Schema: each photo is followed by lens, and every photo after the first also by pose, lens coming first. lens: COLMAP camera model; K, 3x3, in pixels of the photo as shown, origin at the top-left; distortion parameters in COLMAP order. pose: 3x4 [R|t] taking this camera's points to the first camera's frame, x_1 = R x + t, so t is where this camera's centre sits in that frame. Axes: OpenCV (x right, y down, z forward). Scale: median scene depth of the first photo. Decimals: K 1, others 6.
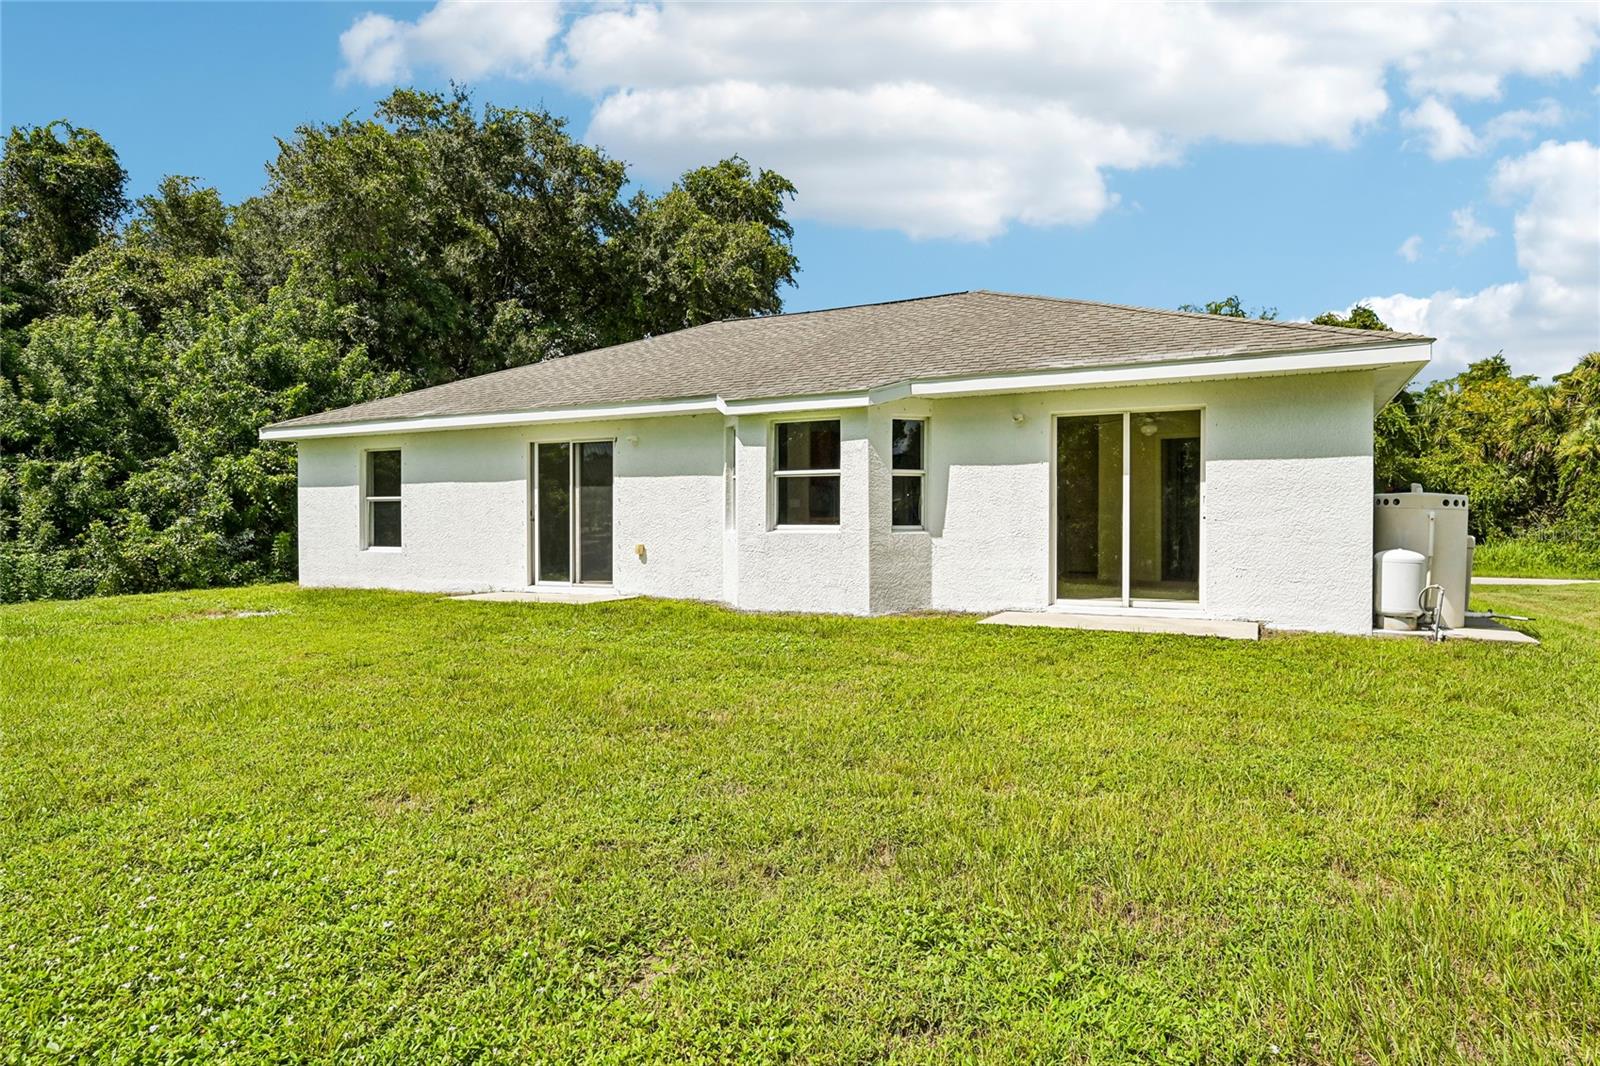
lens RADIAL K [[914.7, 0, 800.0], [0, 914.7, 533.0], [0, 0, 1]] dist [0.000374, 0.000144]
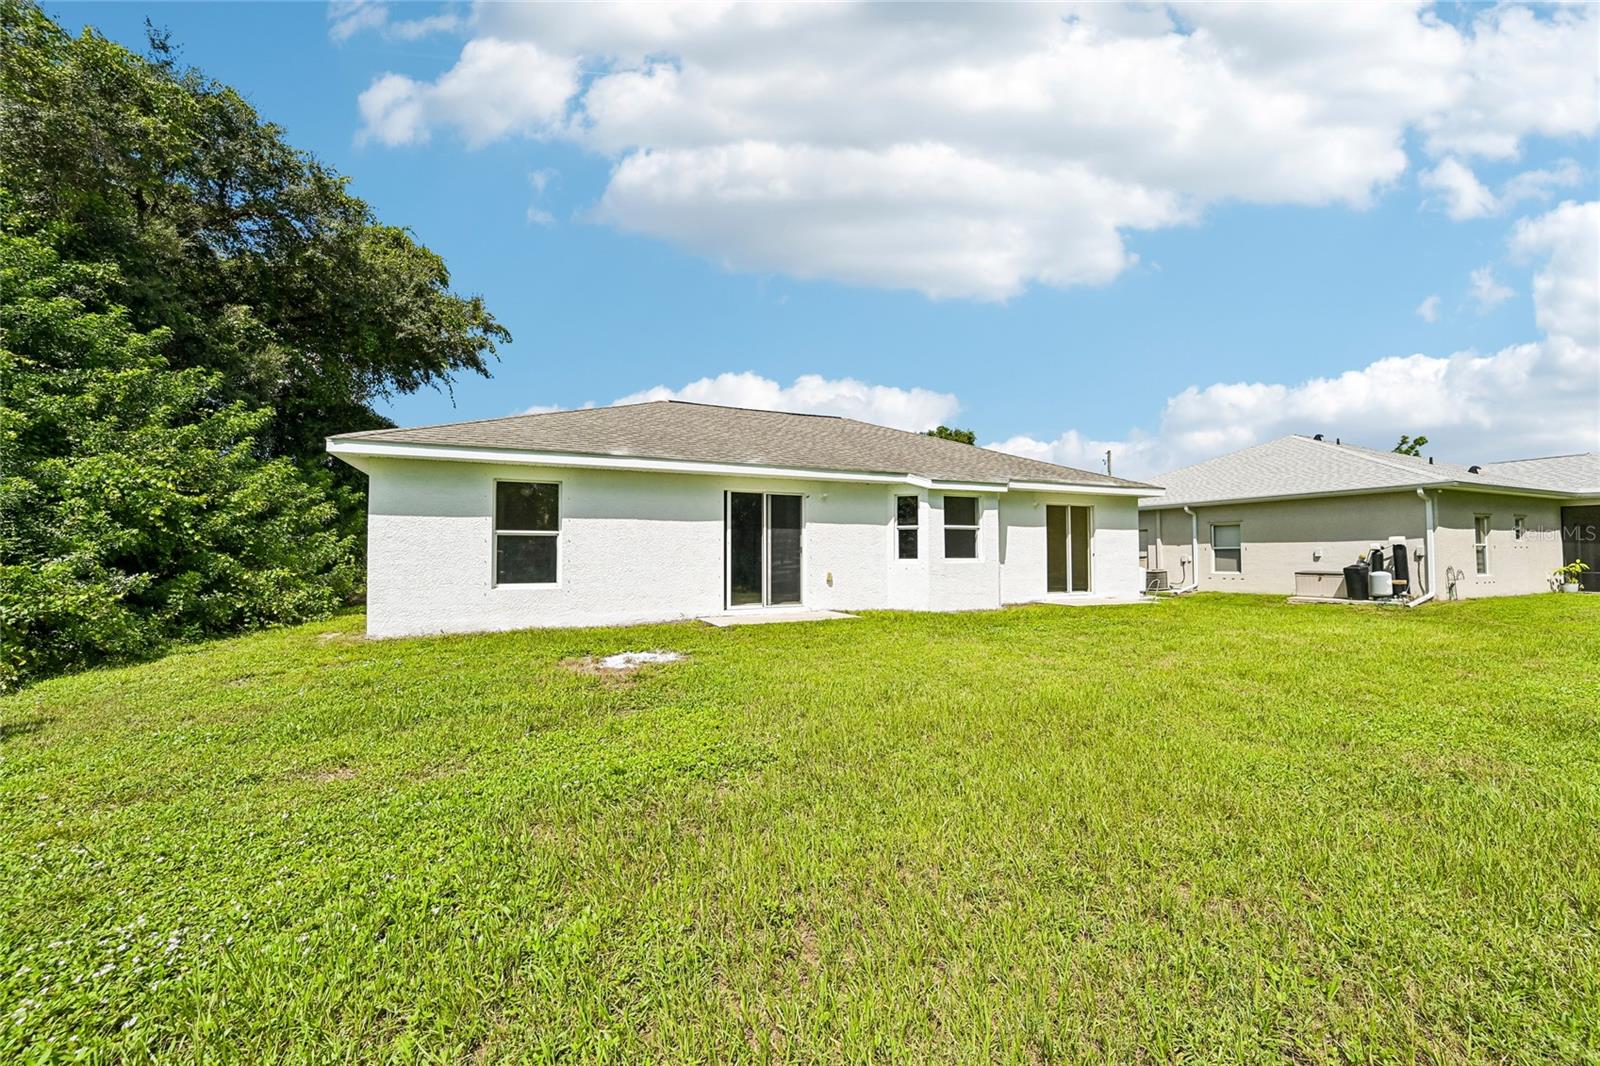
lens RADIAL K [[628.0, 0, 800.0], [0, 628.0, 533.0], [0, 0, 1]] dist [0.001331, 0.000290]
pose [[0.626334, 0.027874, 0.779057, -0.897761], [0.012634, 0.998866, -0.045896, -0.004334], [-0.779453, 0.038589, 0.625271, 0.424909]]
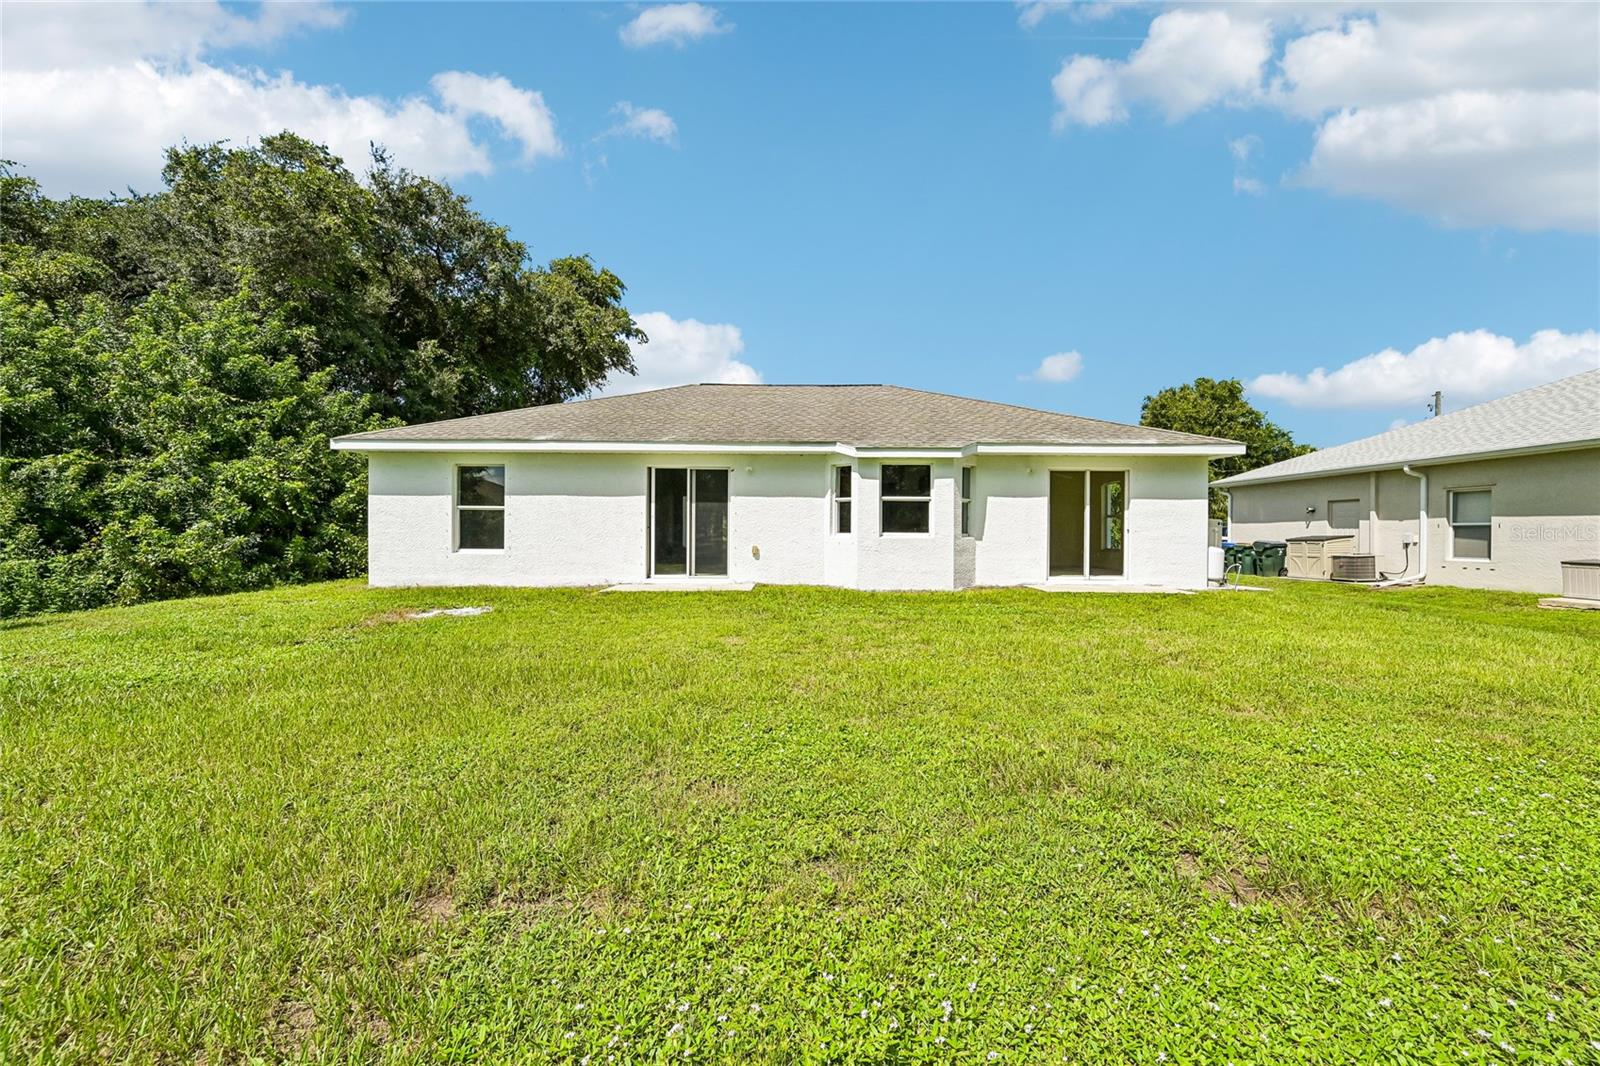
lens RADIAL K [[628.0, 0, 800.0], [0, 628.0, 533.0], [0, 0, 1]] dist [0.001331, 0.000290]
pose [[0.891092, 0.005490, 0.453790, -0.520047], [-0.001282, 0.999953, -0.009579, 0.001812], [-0.453821, 0.007954, 0.891057, 0.123406]]
